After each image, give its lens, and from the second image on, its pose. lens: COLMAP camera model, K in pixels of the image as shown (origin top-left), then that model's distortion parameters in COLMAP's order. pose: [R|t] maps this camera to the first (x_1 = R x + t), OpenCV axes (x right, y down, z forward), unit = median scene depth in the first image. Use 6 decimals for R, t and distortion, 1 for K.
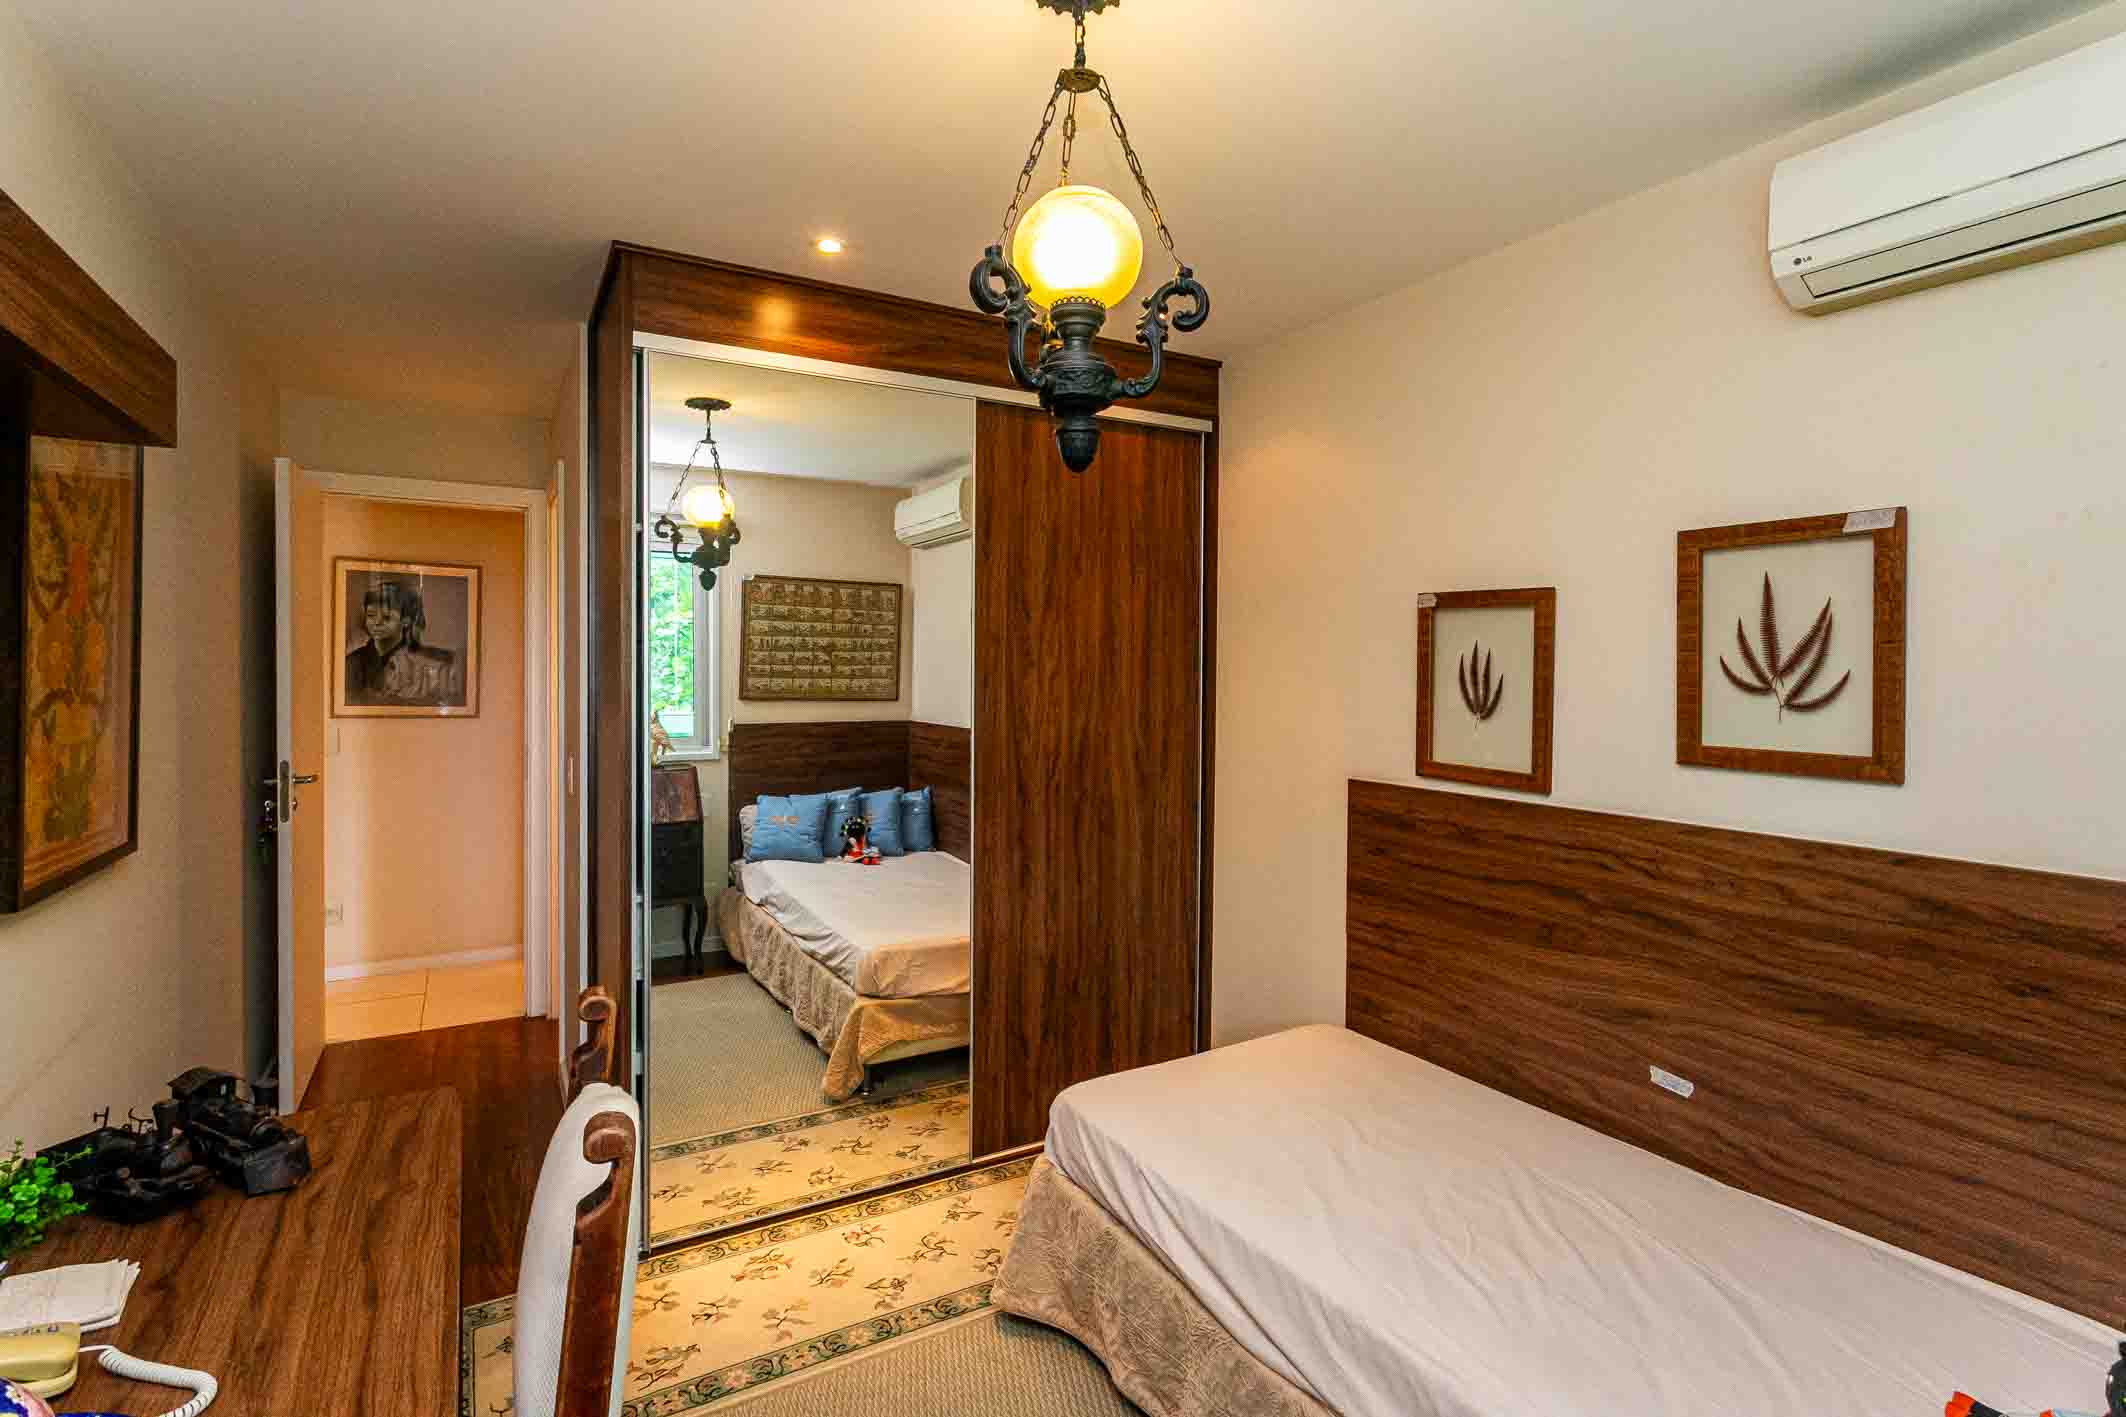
lens RADIAL K [[1028.9, 0, 1060.1], [0, 1028.9, 672.8], [0, 0, 1]] dist [0.002113, 0.000049]
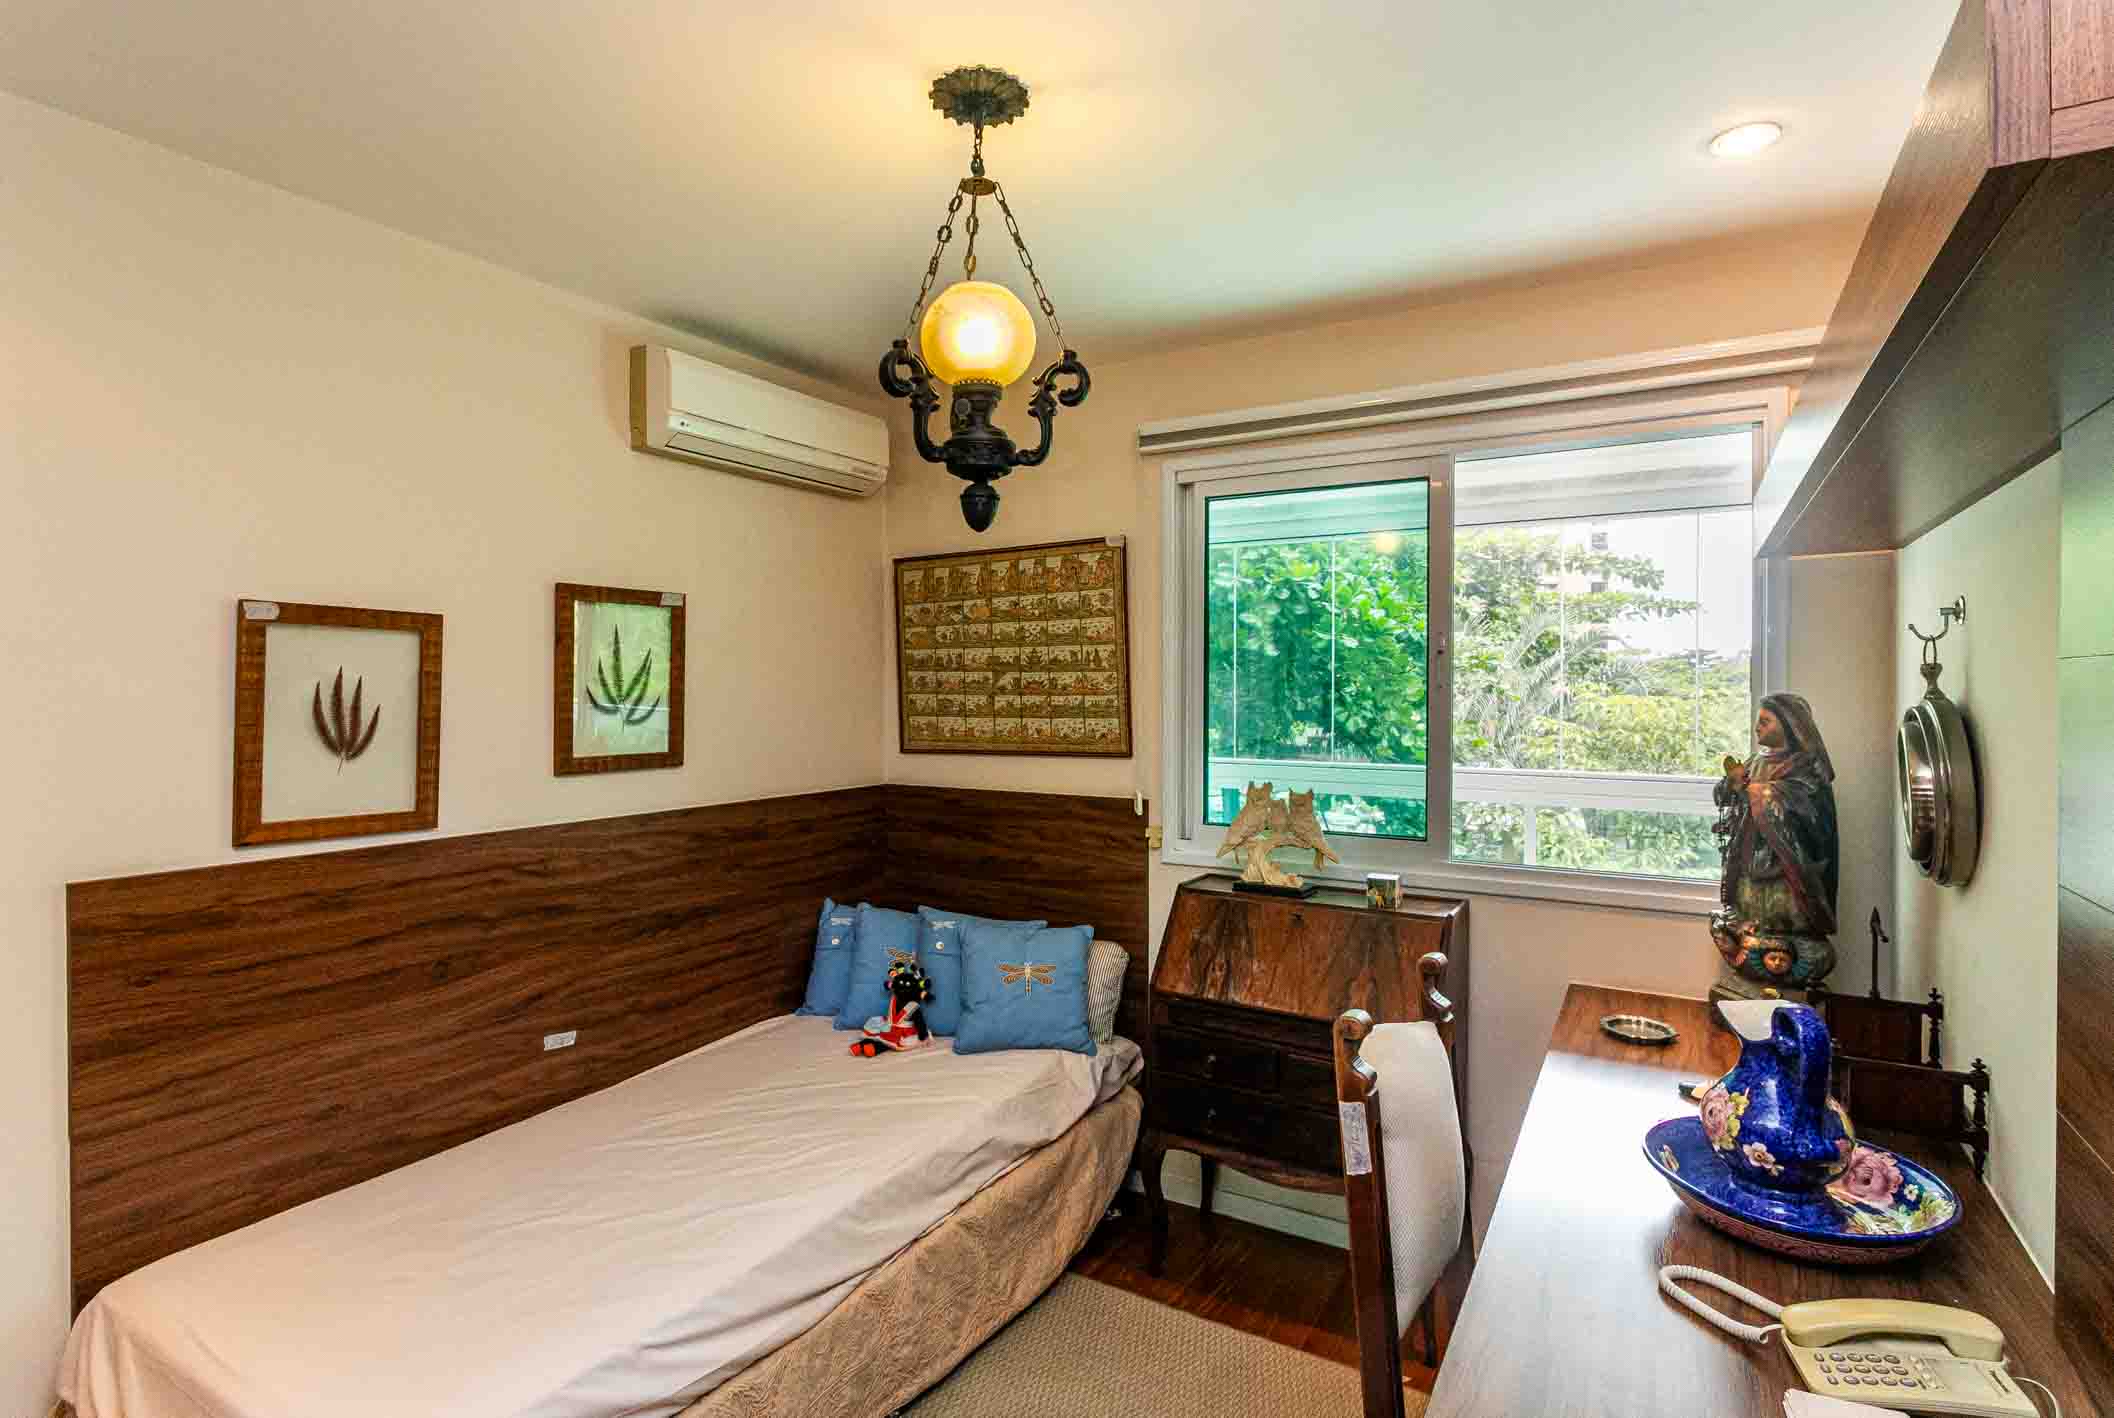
lens RADIAL K [[1028.9, 0, 1059.7], [0, 1028.9, 696.4], [0, 0, 1]] dist [-0.003791, -0.000082]
pose [[-0.486504, -0.009865, 0.873623, -0.705730], [0.009819, 0.999811, 0.016758, -0.017322], [-0.873623, 0.016731, -0.486315, 1.028565]]
